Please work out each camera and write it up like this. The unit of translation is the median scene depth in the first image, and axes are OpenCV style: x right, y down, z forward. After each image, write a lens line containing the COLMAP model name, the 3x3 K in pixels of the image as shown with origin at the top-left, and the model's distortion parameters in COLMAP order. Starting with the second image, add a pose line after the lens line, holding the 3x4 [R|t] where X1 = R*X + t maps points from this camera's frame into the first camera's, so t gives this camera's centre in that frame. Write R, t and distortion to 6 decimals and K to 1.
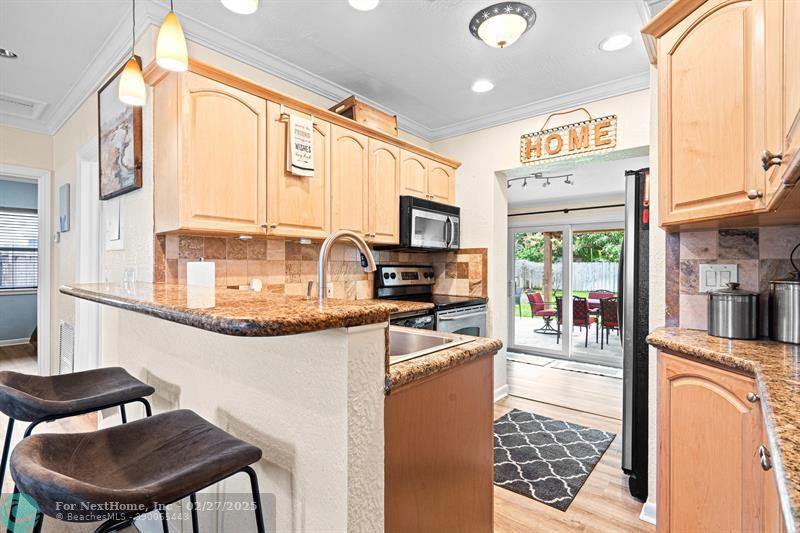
lens RADIAL K [[385.1, 0, 399.4], [0, 385.1, 268.5], [0, 0, 1]] dist [-0.009010, 0.000118]
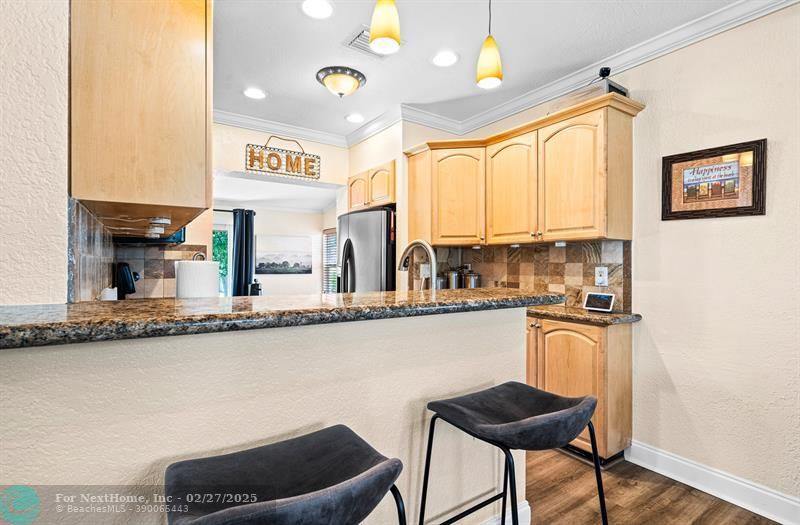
lens RADIAL K [[385.7, 0, 400.4], [0, 385.7, 264.8], [0, 0, 1]] dist [-0.001338, -0.000178]
pose [[0.263422, 0.002573, 0.964677, -0.649687], [0.001485, 0.999994, -0.003072, -0.001444], [-0.964679, 0.002242, 0.263417, 0.320143]]
